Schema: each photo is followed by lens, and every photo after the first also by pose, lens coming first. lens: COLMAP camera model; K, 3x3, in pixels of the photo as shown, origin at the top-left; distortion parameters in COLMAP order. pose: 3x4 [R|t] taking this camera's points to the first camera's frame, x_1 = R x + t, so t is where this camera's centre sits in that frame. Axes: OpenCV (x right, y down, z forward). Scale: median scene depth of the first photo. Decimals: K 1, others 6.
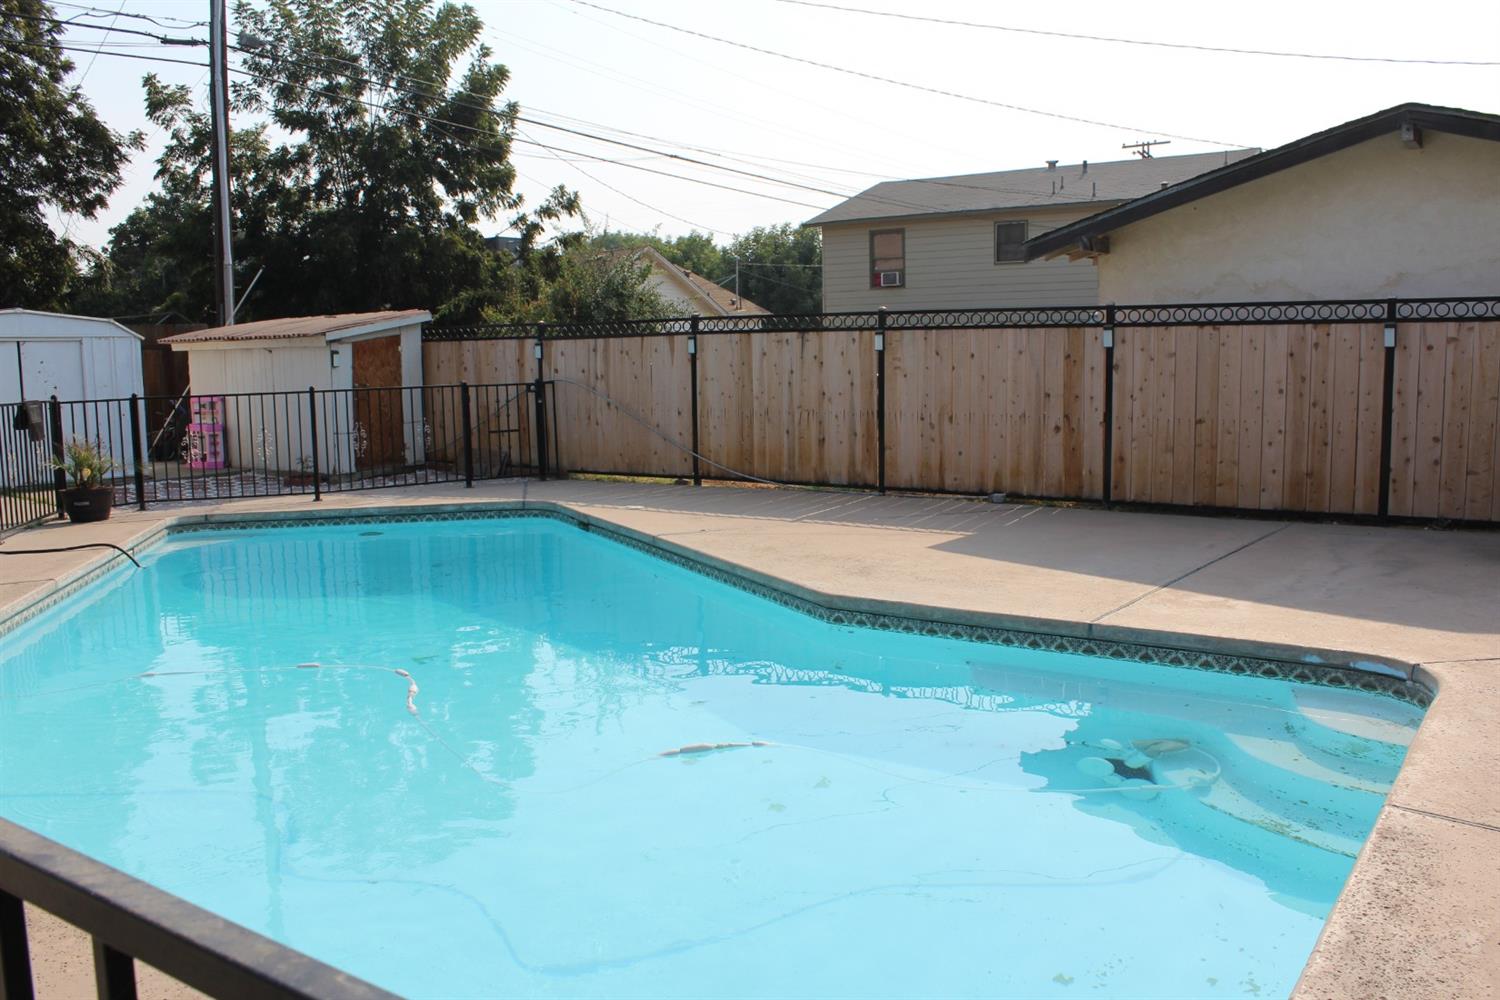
lens RADIAL K [[1246.1, 0, 753.2], [0, 1246.1, 505.4], [0, 0, 1]] dist [-0.167226, 0.154760]
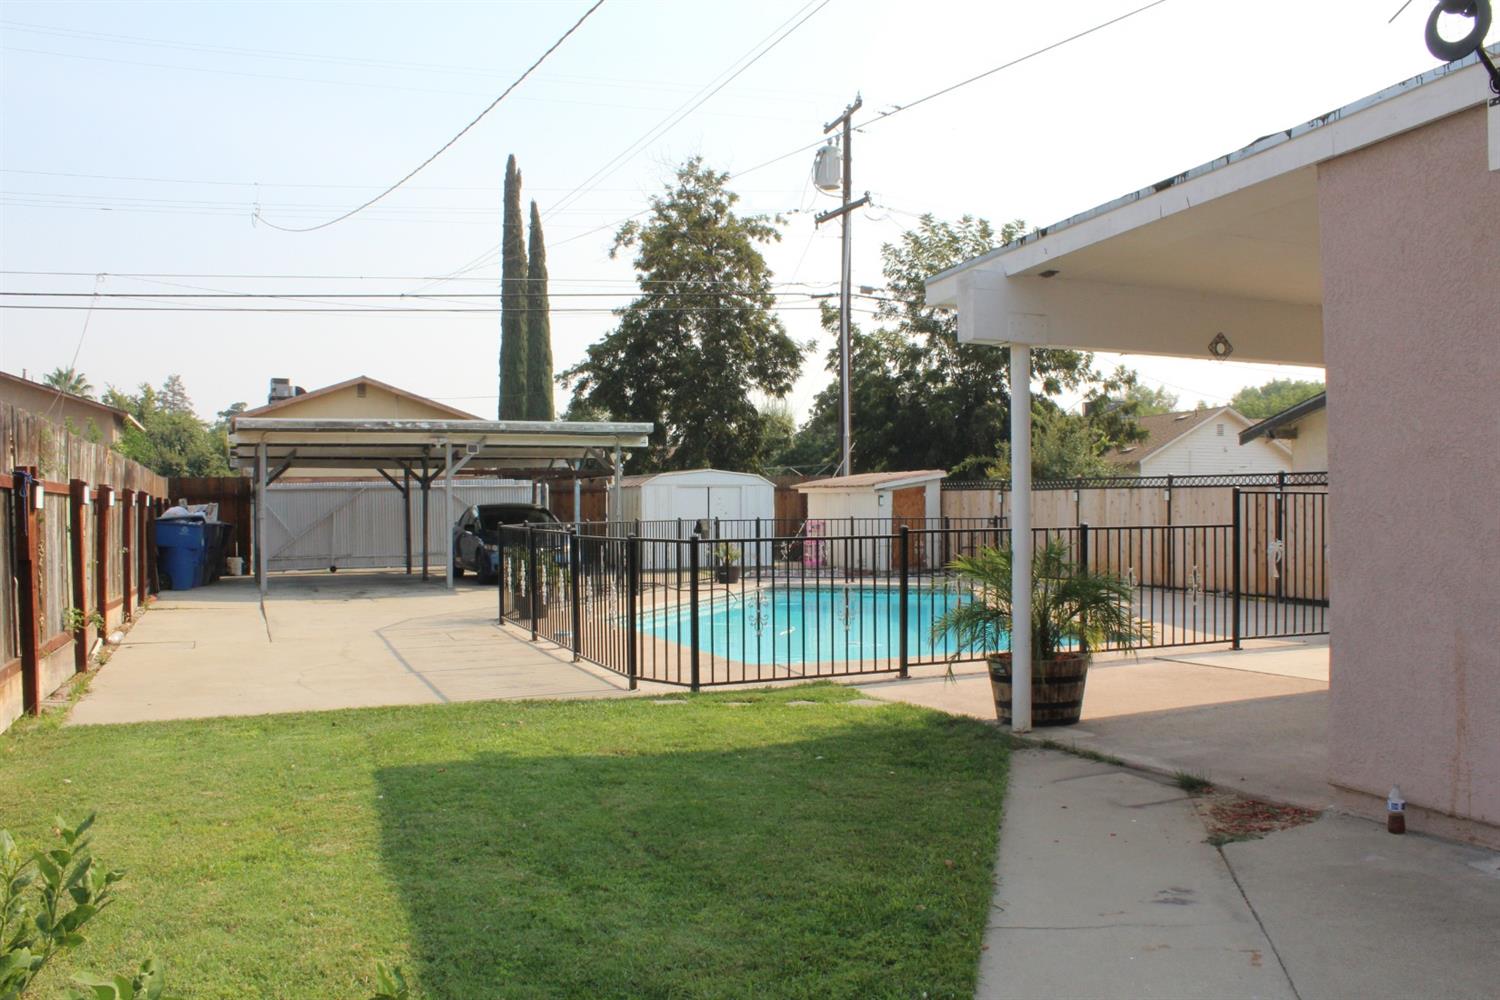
lens RADIAL K [[1246.1, 0, 753.2], [0, 1246.1, 505.4], [0, 0, 1]] dist [-0.167226, 0.154760]
pose [[0.845310, 0.013801, -0.534098, 0.240219], [-0.074497, 0.992945, -0.092248, 0.031745], [0.529057, 0.117767, 0.840375, -0.290476]]
